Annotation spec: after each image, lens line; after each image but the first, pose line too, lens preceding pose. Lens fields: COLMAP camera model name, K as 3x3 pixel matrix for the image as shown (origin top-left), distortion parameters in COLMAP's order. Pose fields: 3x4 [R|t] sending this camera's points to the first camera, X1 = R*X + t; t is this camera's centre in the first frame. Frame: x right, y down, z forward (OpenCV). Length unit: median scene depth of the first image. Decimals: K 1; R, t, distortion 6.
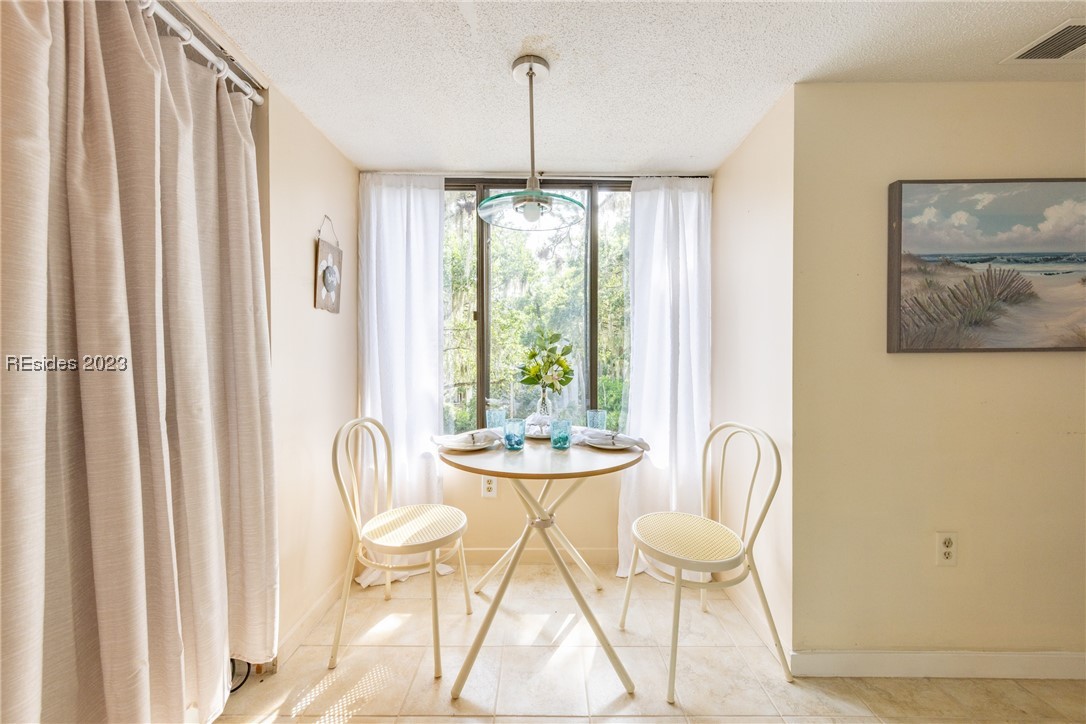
lens RADIAL K [[409.3, 0, 543.0], [0, 409.3, 362.0], [0, 0, 1]] dist [0.002190, 0.000114]
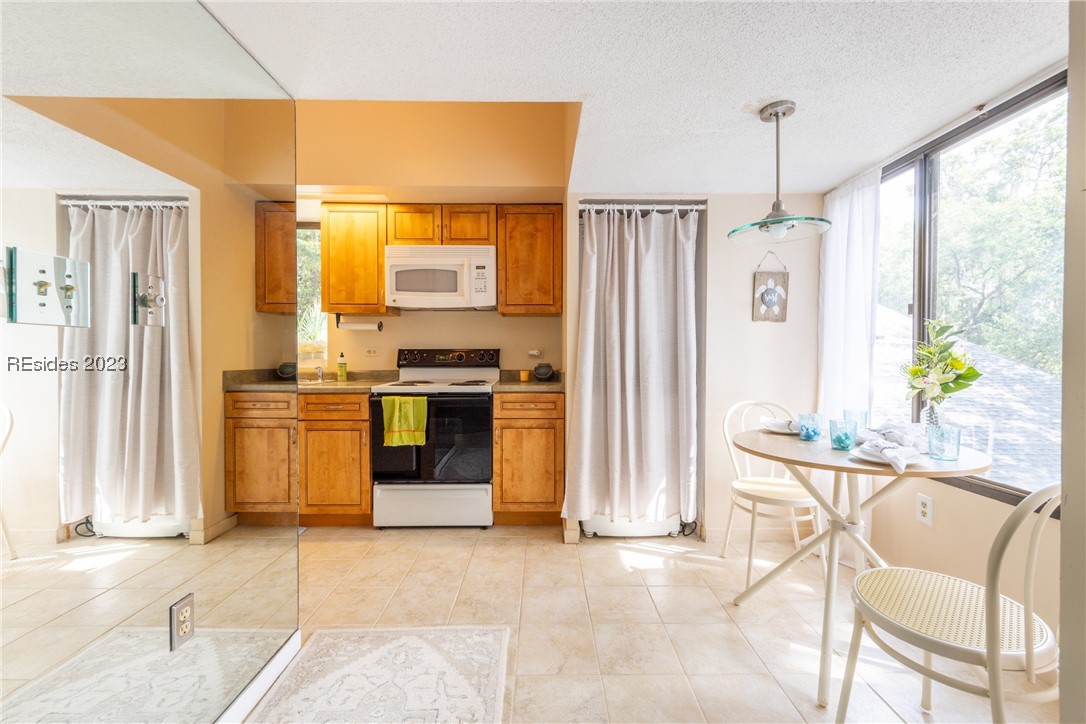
lens RADIAL K [[450.8, 0, 543.0], [0, 450.8, 362.0], [0, 0, 1]] dist [0.003154, -0.000470]
pose [[0.006640, 0.013632, -0.999885, 1.239009], [-0.017219, 0.999760, 0.013516, 0.001534], [0.999830, 0.017127, 0.006873, 0.321049]]
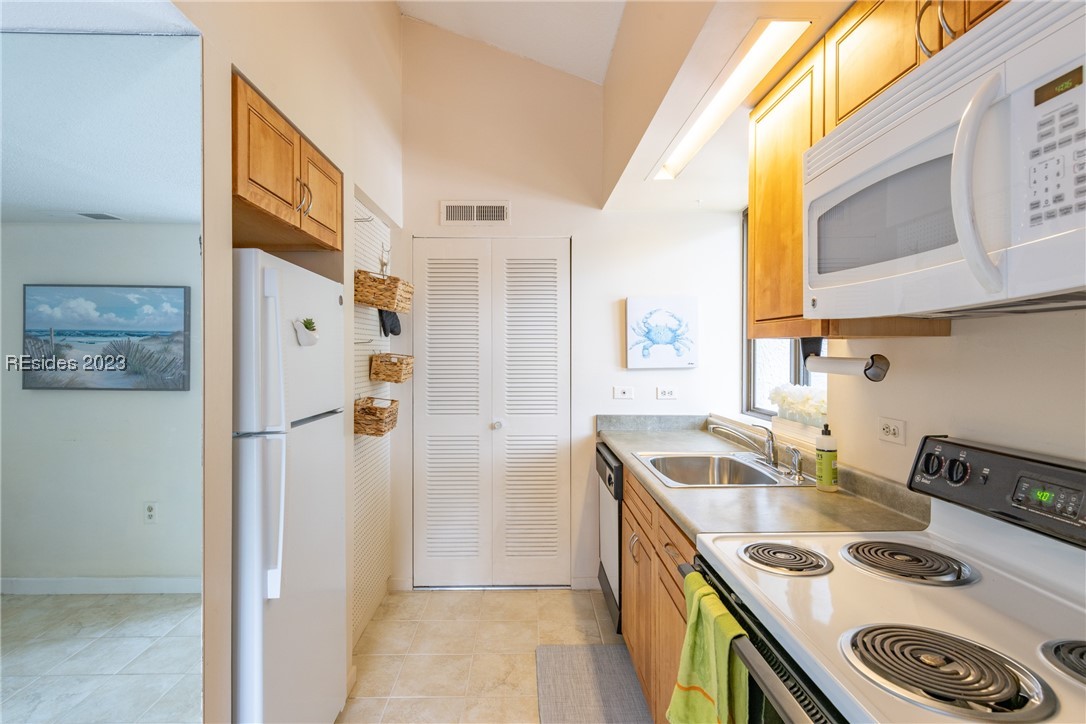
lens RADIAL K [[543.9, 0, 528.0], [0, 543.9, 351.5], [0, 0, 1]] dist [0.003494, 0.000502]
pose [[-0.999960, 0.001488, -0.008765, -0.513494], [0.001345, 0.999867, 0.016267, -0.193126], [0.008788, 0.016254, -0.999829, 0.532867]]
